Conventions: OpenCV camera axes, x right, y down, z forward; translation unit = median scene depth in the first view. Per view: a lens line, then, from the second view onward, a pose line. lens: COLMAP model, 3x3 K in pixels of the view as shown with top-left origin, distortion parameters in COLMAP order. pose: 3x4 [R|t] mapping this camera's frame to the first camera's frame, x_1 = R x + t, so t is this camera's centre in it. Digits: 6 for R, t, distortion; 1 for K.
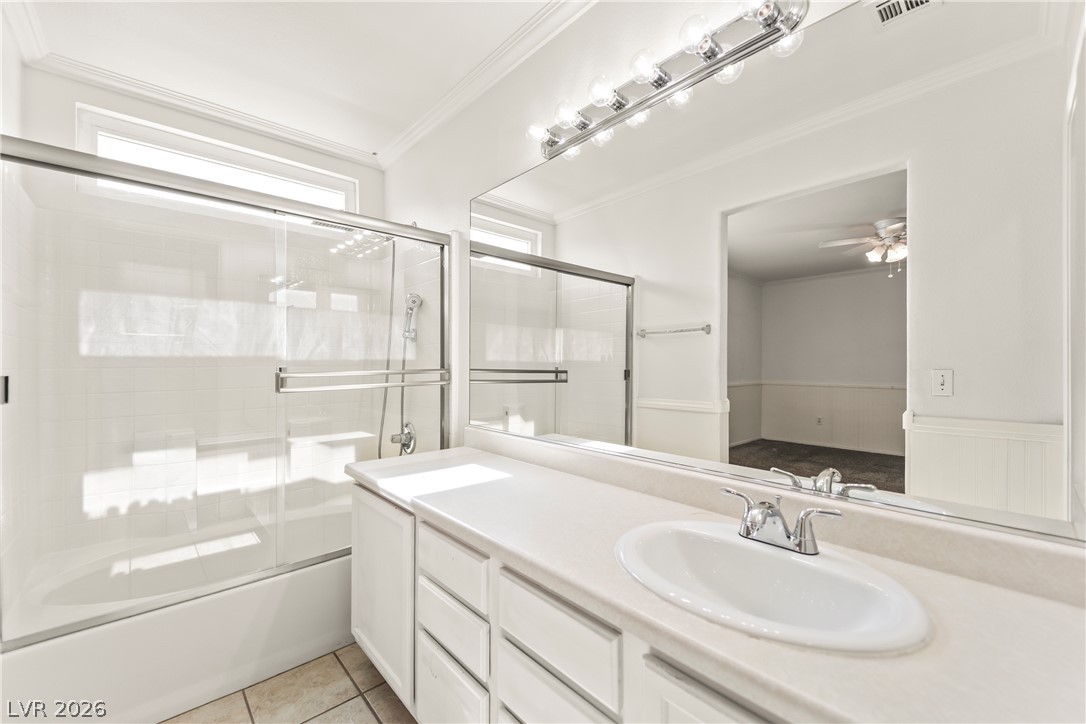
lens RADIAL K [[433.0, 0, 537.6], [0, 433.0, 361.5], [0, 0, 1]] dist [0.018511, -0.007463]
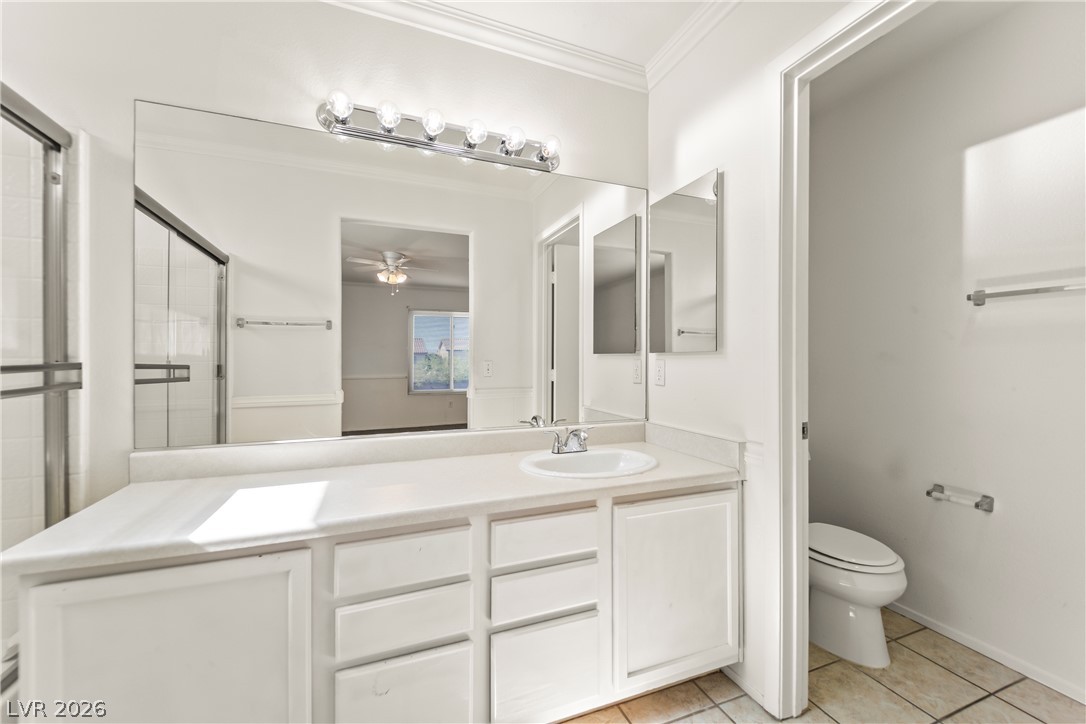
lens RADIAL K [[433.0, 0, 537.8], [0, 433.0, 362.5], [0, 0, 1]] dist [0.018511, -0.007463]
pose [[0.341109, -0.002590, 0.940020, -0.421786], [-0.005356, 0.999975, 0.004699, 0.008597], [-0.940009, -0.006637, 0.341086, 0.167038]]
